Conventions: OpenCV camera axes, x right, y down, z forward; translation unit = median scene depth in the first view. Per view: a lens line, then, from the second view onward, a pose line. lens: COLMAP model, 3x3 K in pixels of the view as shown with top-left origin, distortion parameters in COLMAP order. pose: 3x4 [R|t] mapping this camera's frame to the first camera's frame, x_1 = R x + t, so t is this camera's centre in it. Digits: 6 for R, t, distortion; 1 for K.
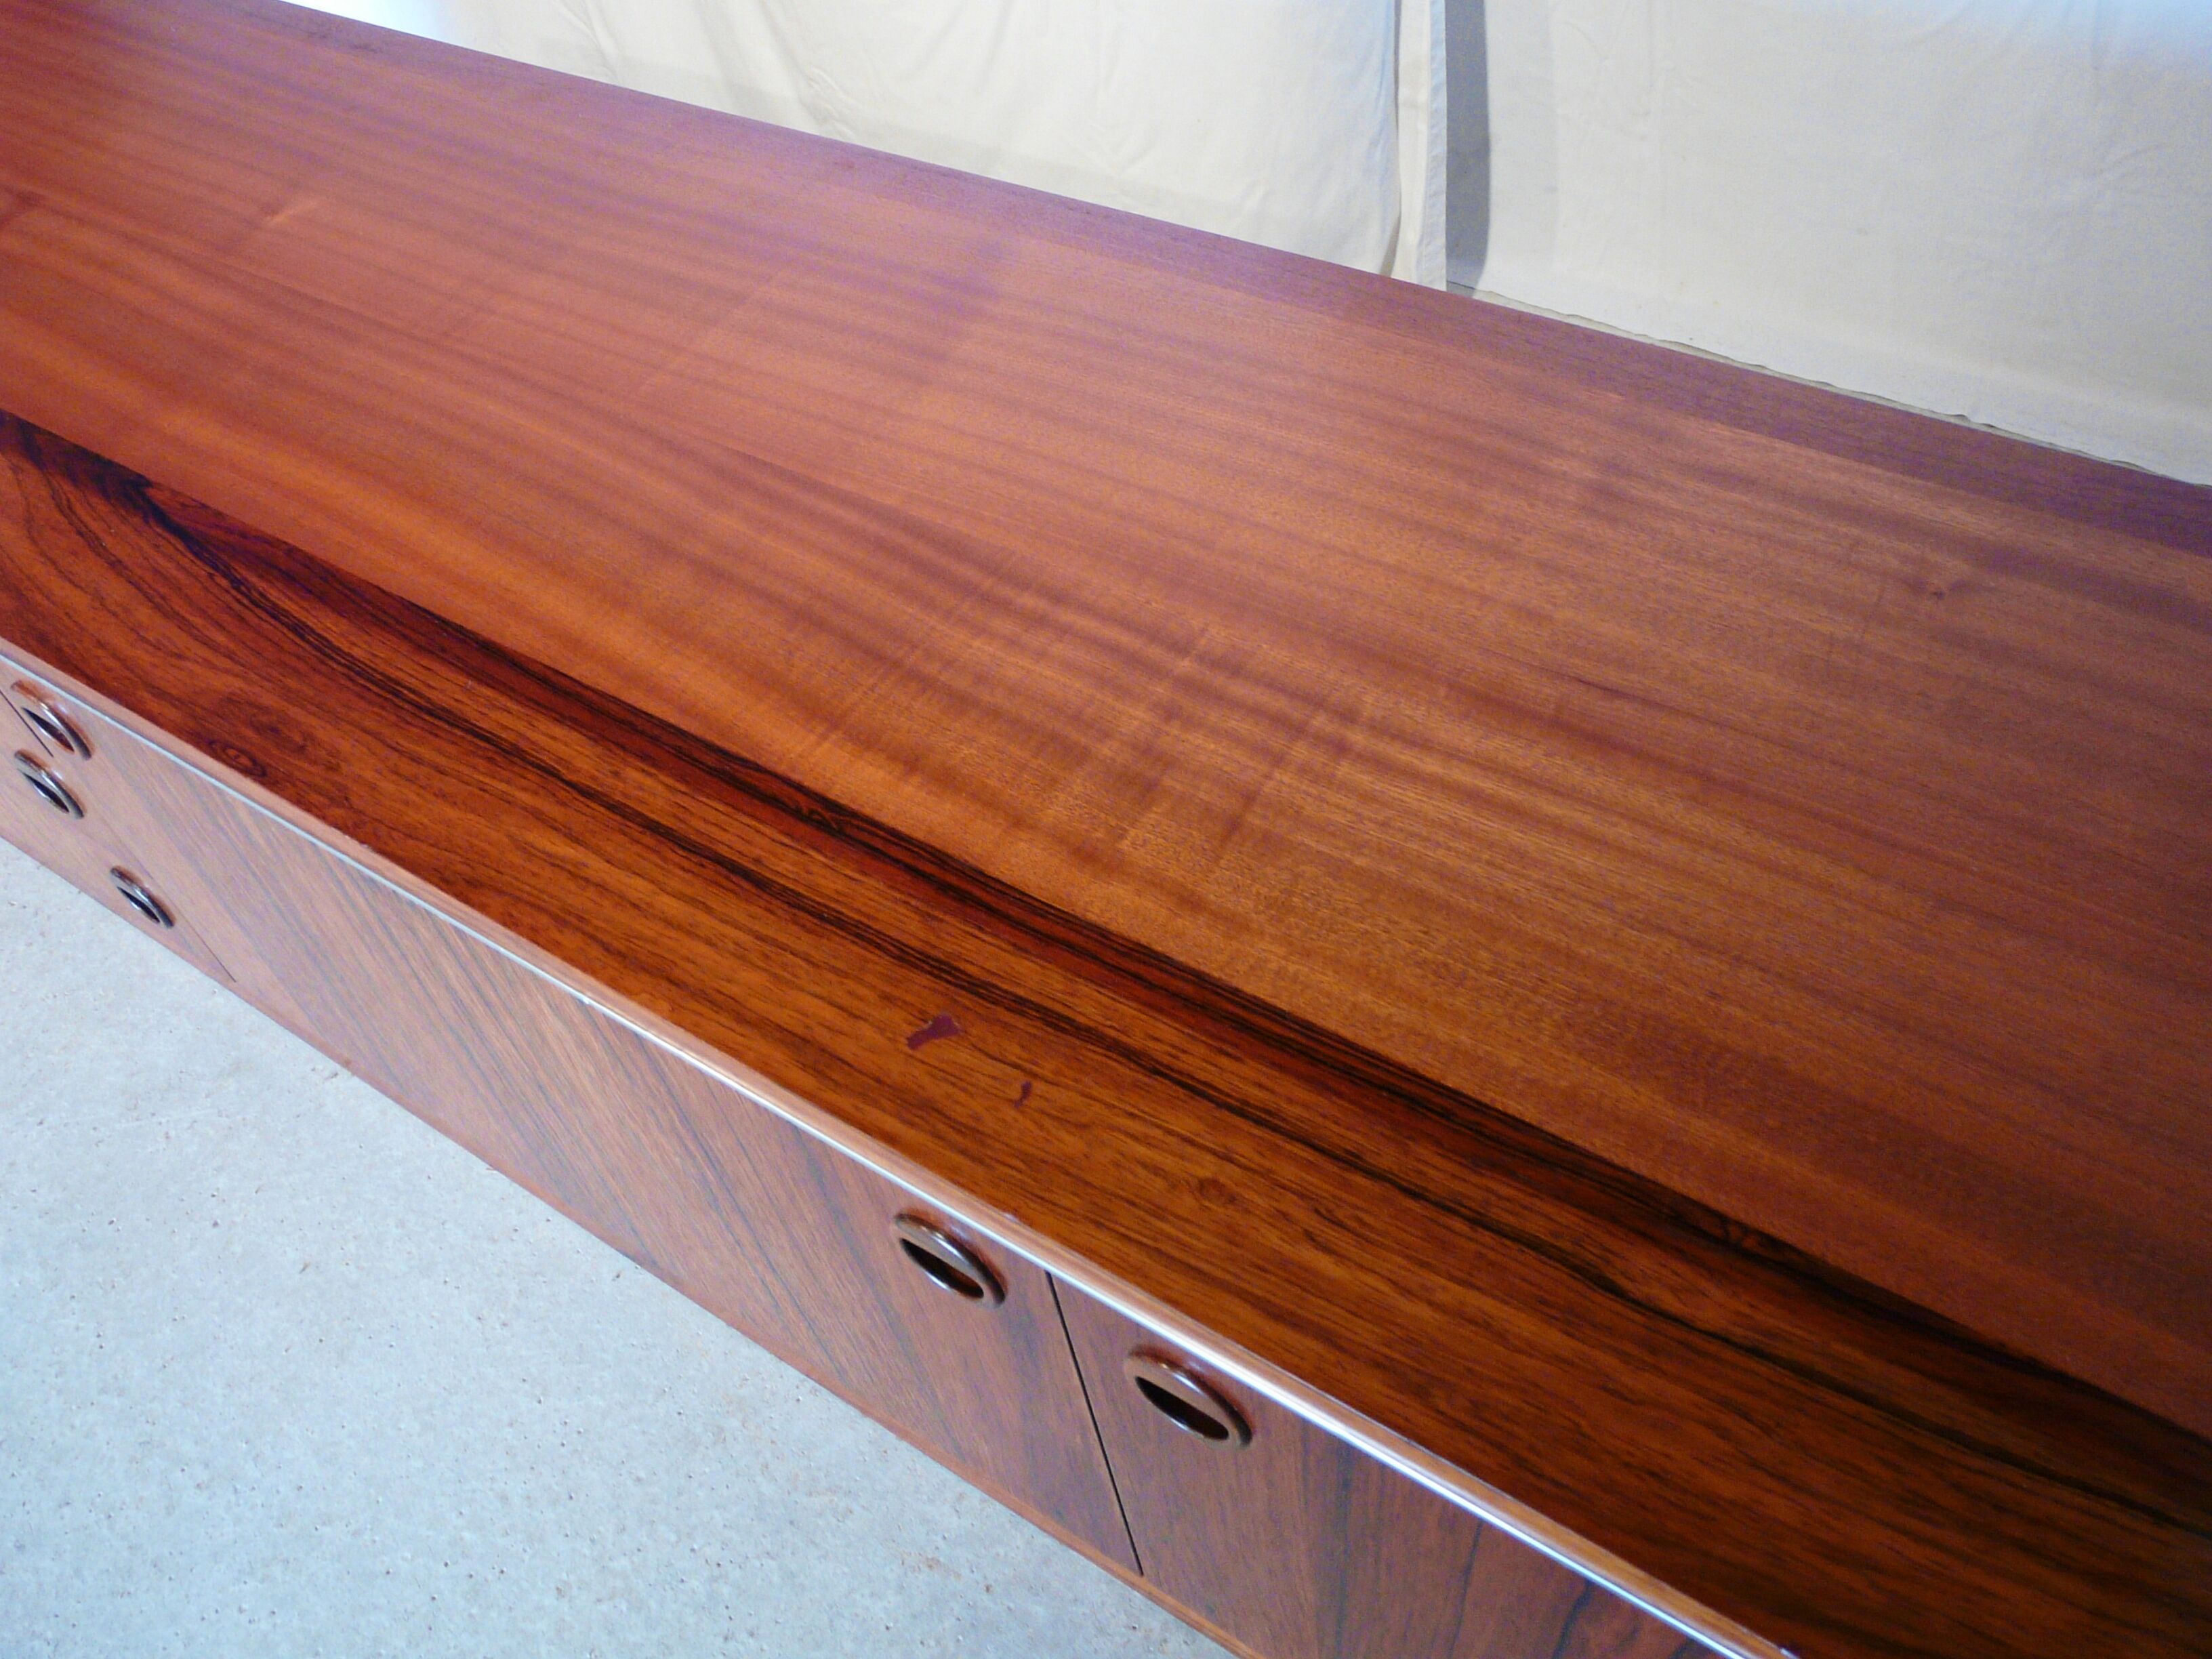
lens RADIAL K [[1830.8, 0, 1114.7], [0, 1830.8, 821.1], [0, 0, 1]] dist [-0.092228, 0.121663]
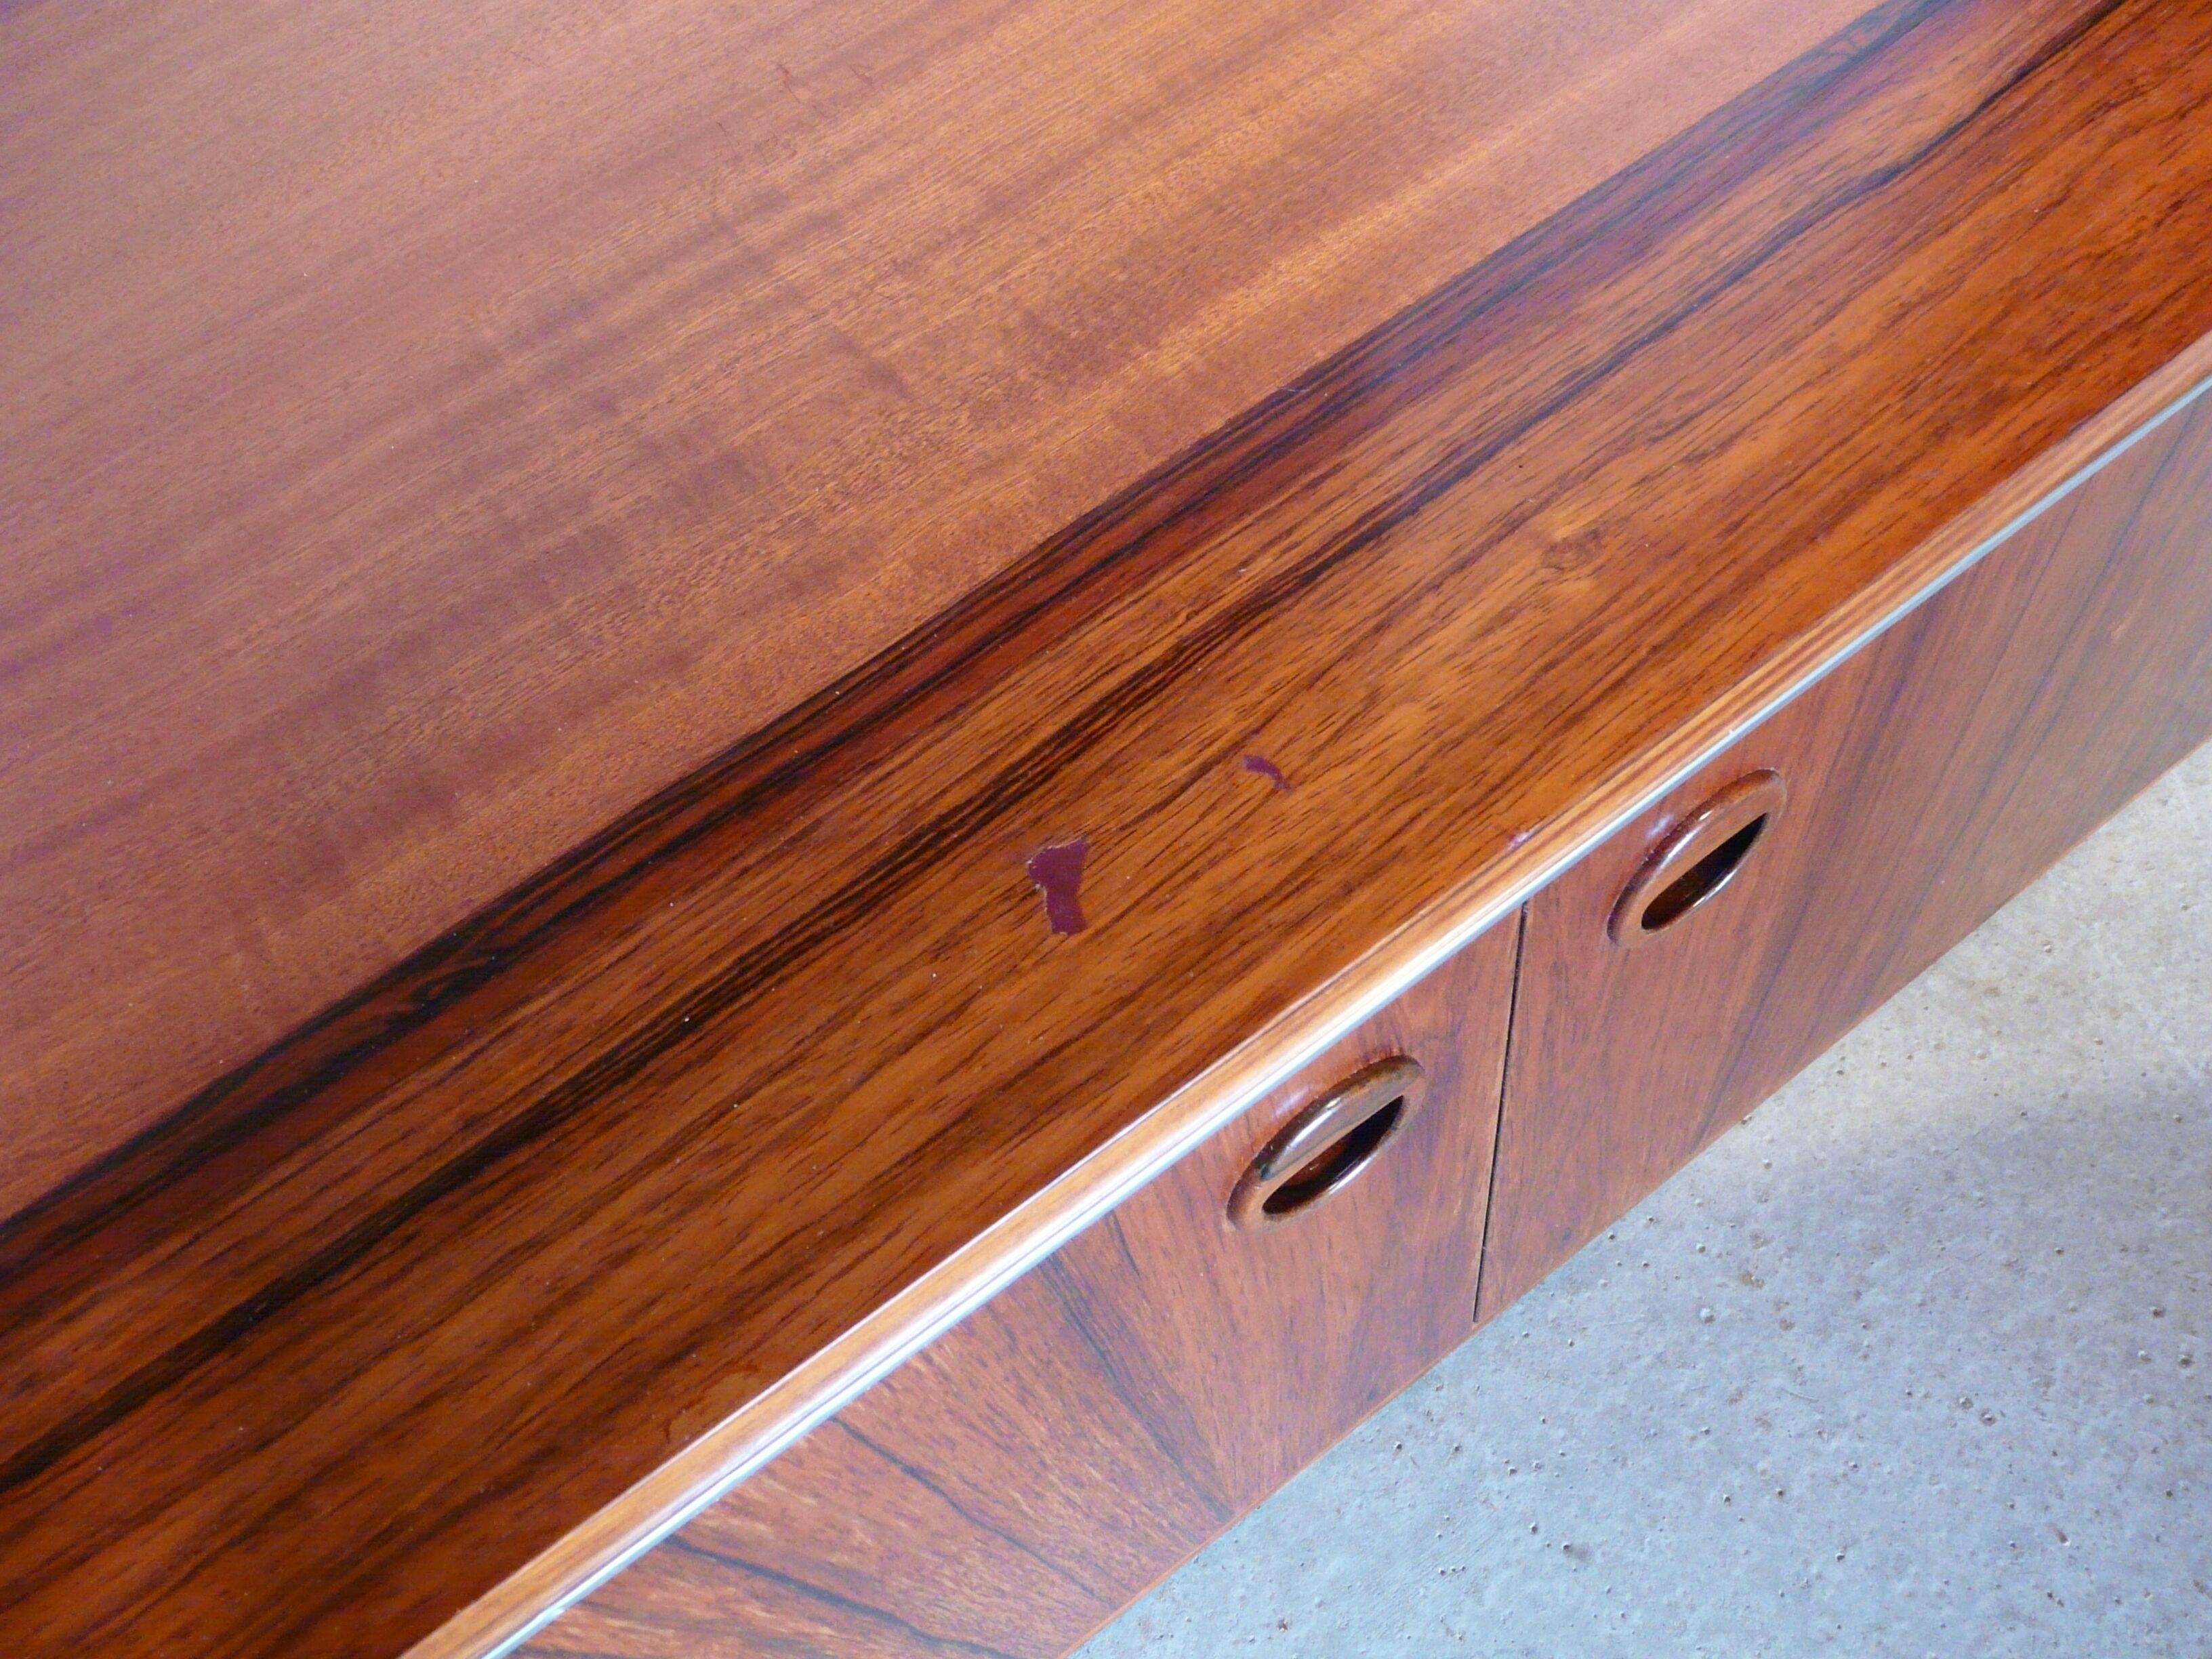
lens RADIAL K [[1830.8, 0, 1106.2], [0, 1830.8, 831.1], [0, 0, 1]] dist [-0.092228, 0.121663]
pose [[0.359199, -0.767955, 0.530302, -0.338894], [0.762531, 0.569114, 0.307662, -0.040382], [-0.538073, 0.293860, 0.790015, 0.553549]]
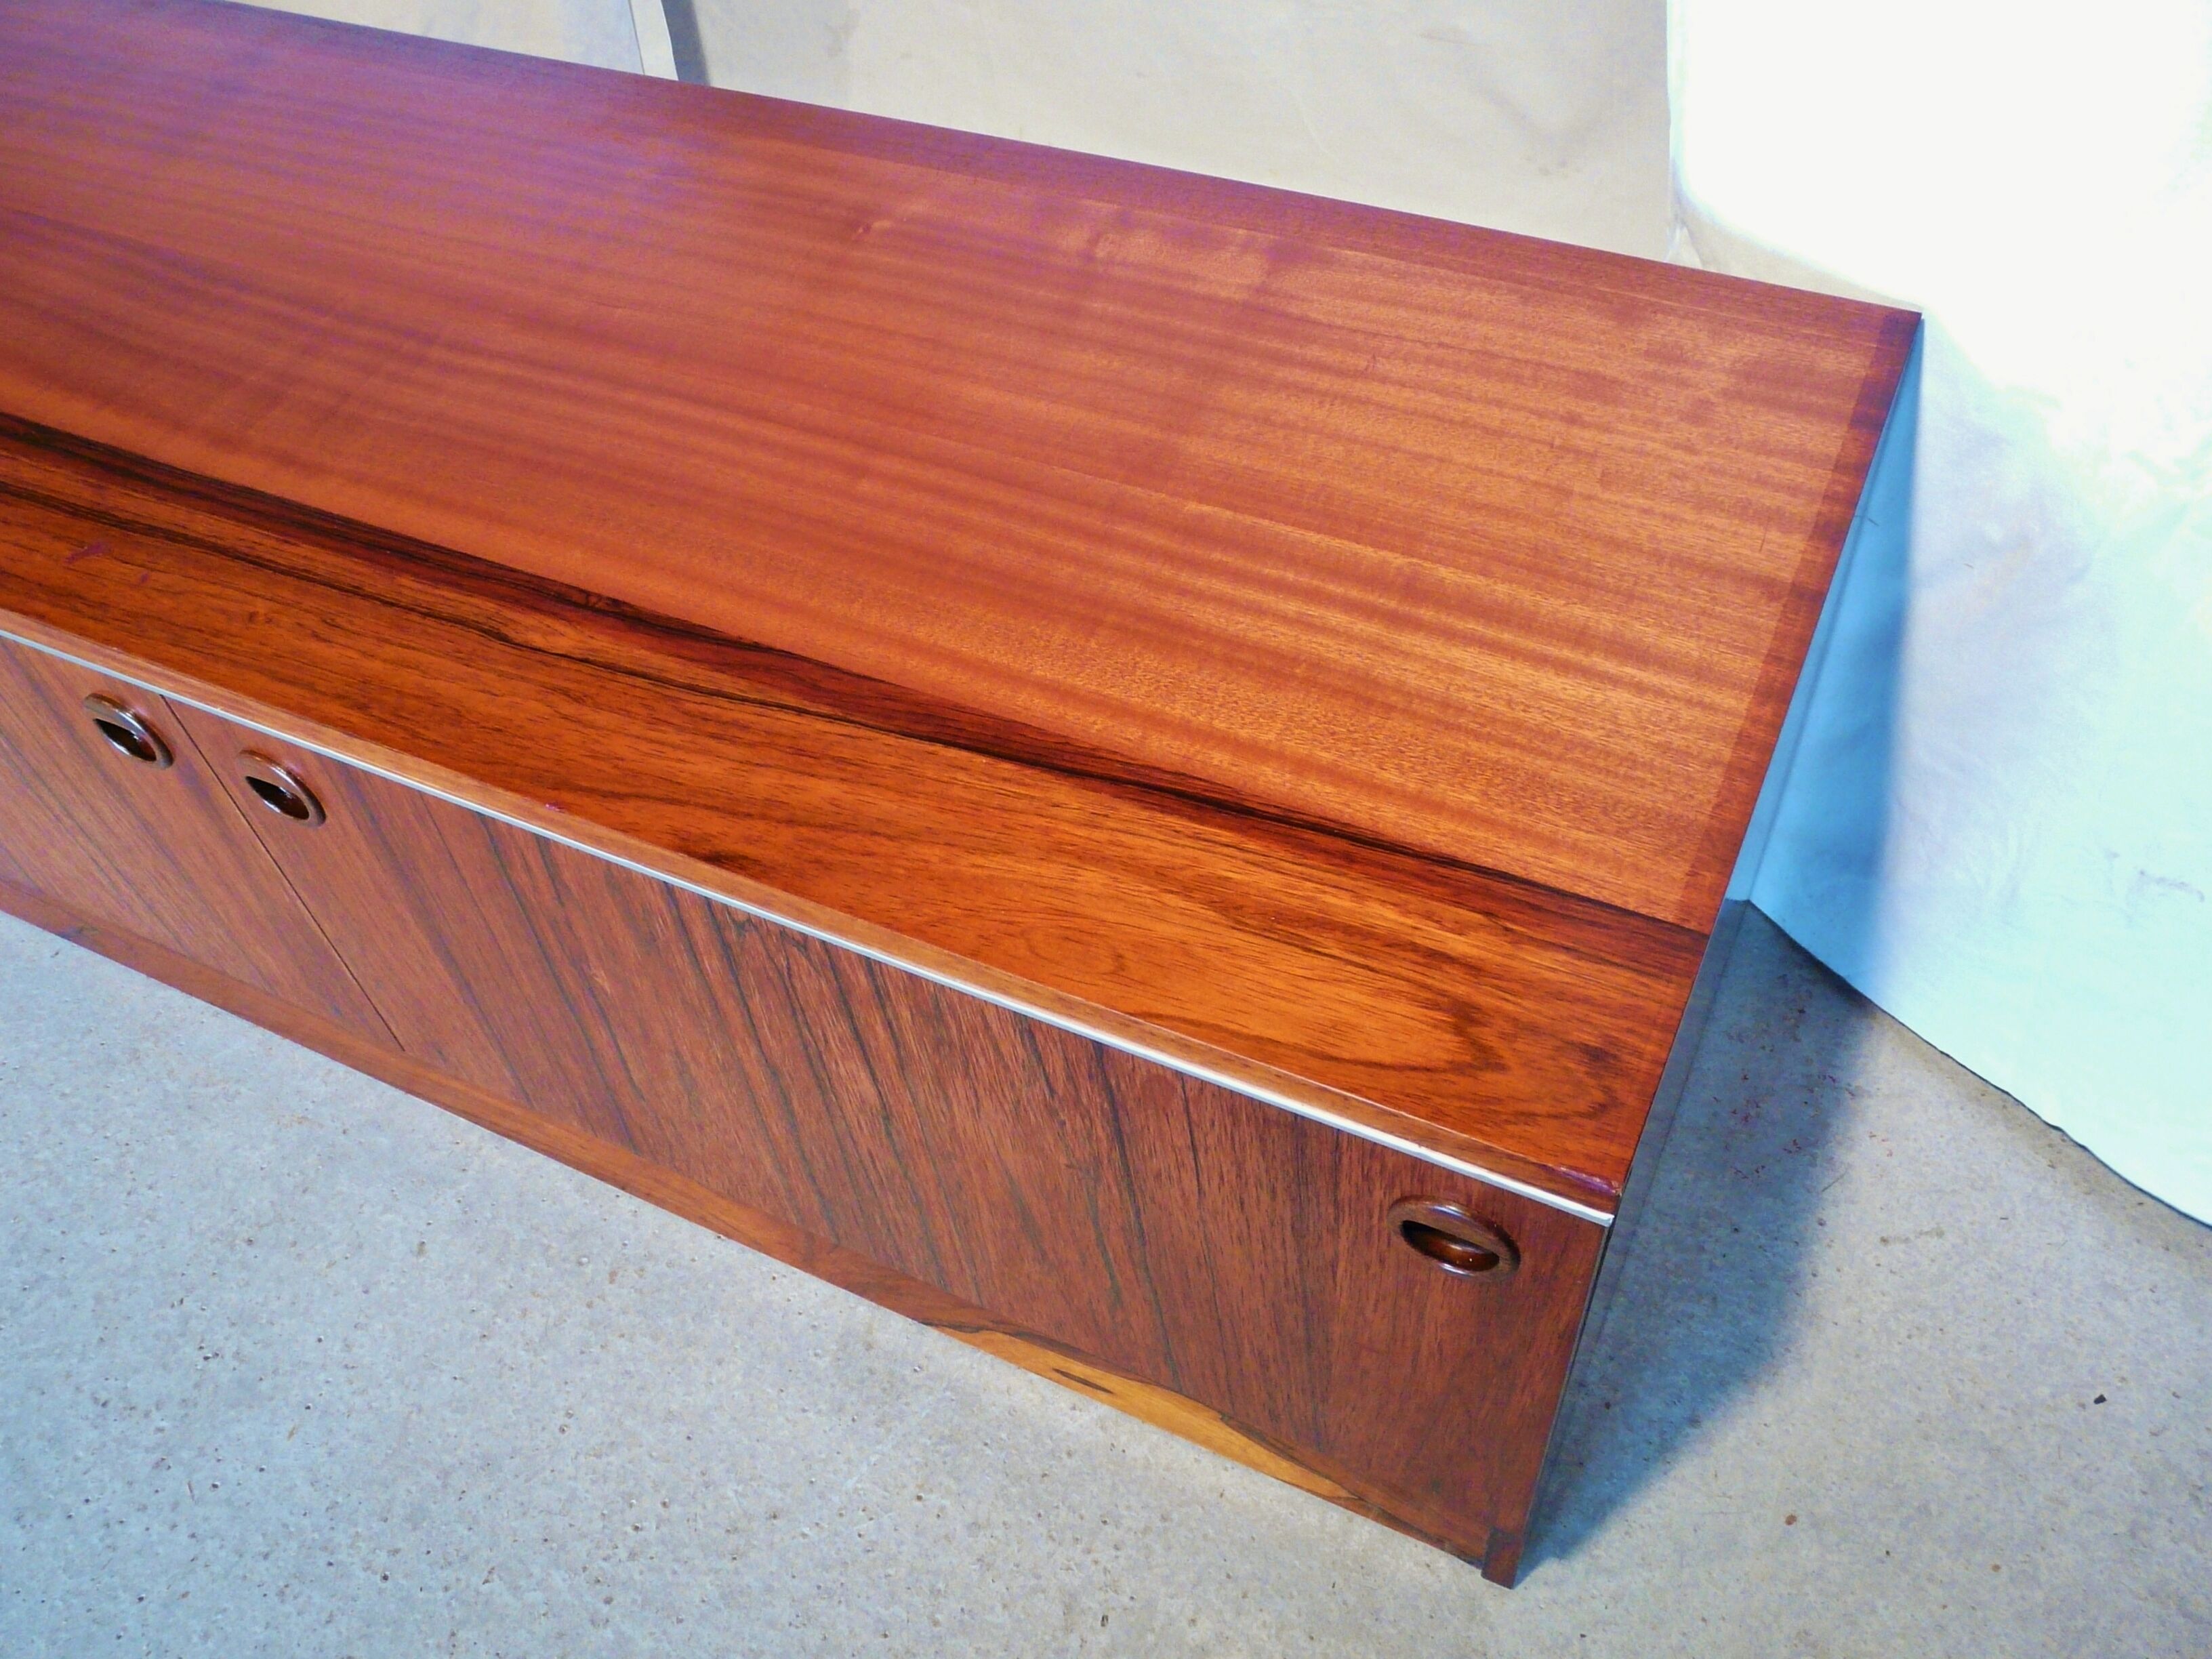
lens RADIAL K [[1830.8, 0, 1108.5], [0, 1830.8, 825.6], [0, 0, 1]] dist [-0.092228, 0.121663]
pose [[0.989500, -0.084707, 0.117106, 0.470697], [0.083748, 0.996401, 0.013096, 0.352380], [-0.117794, -0.003151, 0.993033, -0.435429]]
